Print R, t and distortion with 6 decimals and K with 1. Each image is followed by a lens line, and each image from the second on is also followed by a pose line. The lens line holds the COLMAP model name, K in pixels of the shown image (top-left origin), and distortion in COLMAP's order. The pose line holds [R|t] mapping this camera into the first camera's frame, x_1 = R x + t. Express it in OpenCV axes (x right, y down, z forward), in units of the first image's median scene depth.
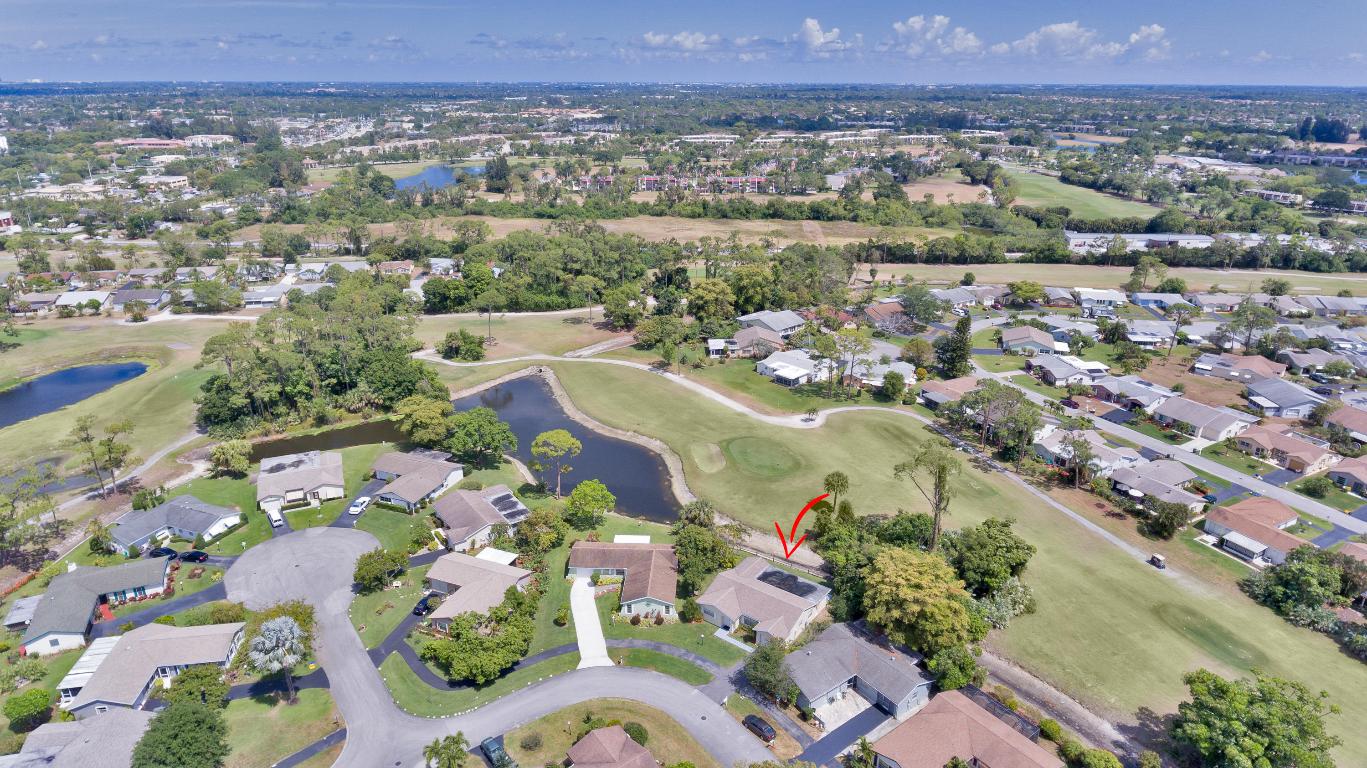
lens RADIAL K [[803.4, 0, 677.5], [0, 803.4, 374.2], [0, 0, 1]] dist [0.001187, -0.002480]
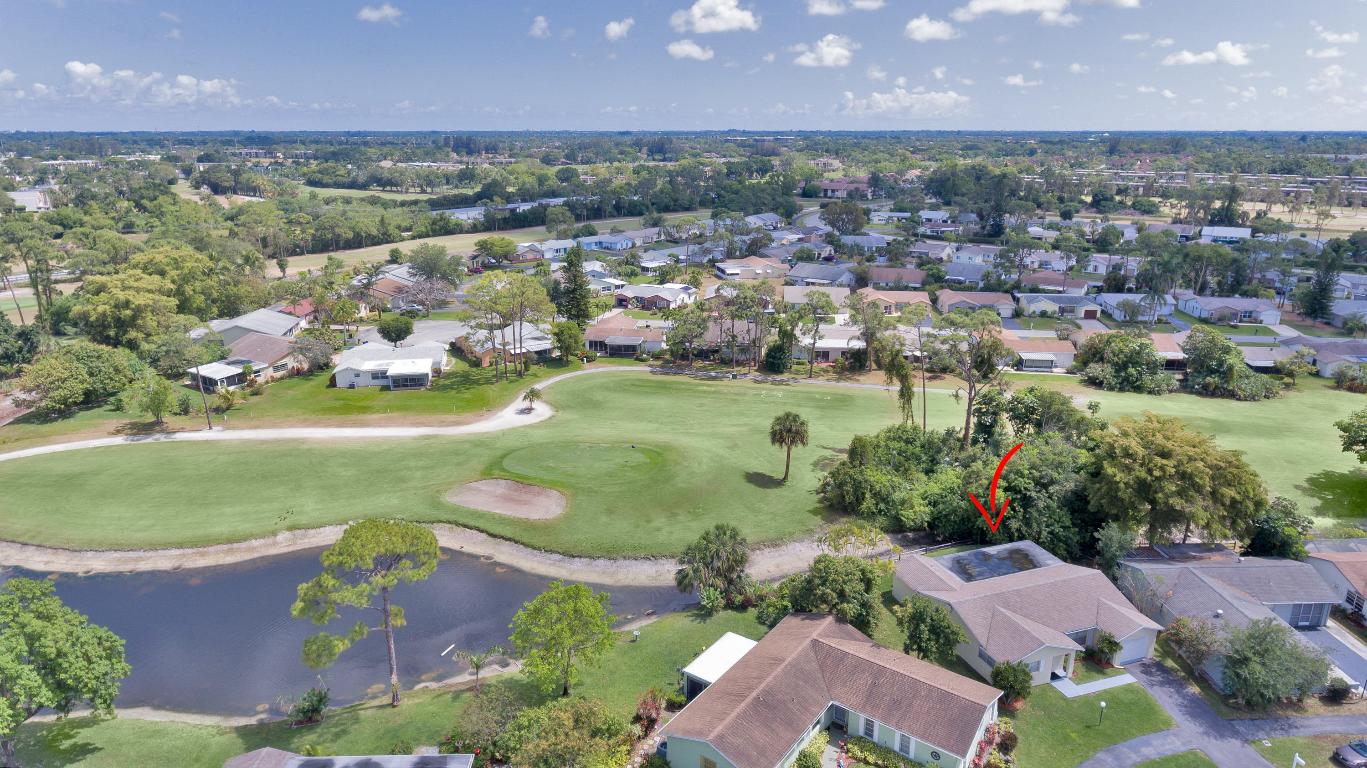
lens RADIAL K [[839.5, 0, 683.5], [0, 839.5, 384.0], [0, 0, 1]] dist [-0.001022, -0.001278]
pose [[0.560053, -0.243097, 0.791987, -0.320933], [0.286823, 0.953754, 0.089924, 0.016085], [-0.777221, 0.176798, 0.603879, 0.591838]]
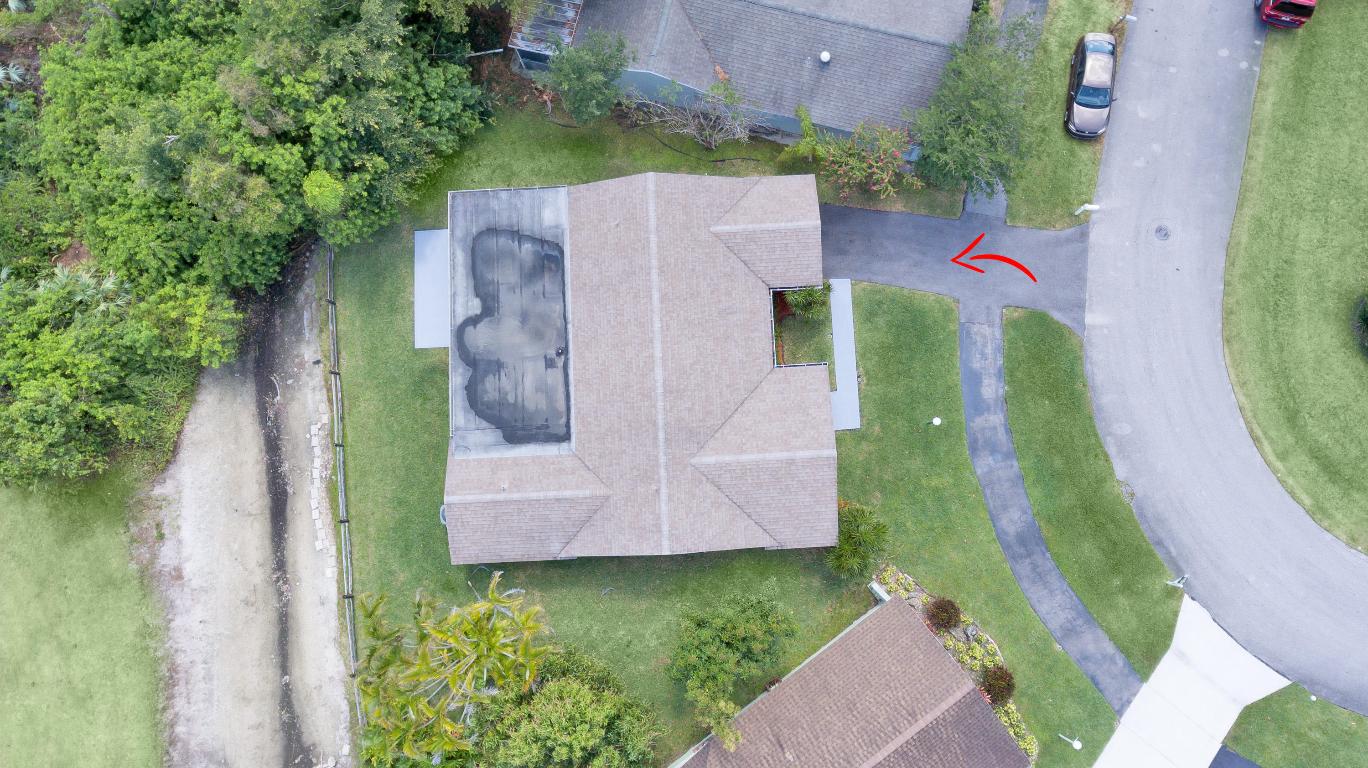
lens RADIAL K [[852.1, 0, 711.6], [0, 852.1, 366.4], [0, 0, 1]] dist [0.000299, -0.000580]
pose [[-0.634328, -0.764851, 0.112392, 0.043301], [0.293202, -0.103504, 0.950431, 0.011183], [-0.715305, 0.635838, 0.289911, 0.661043]]
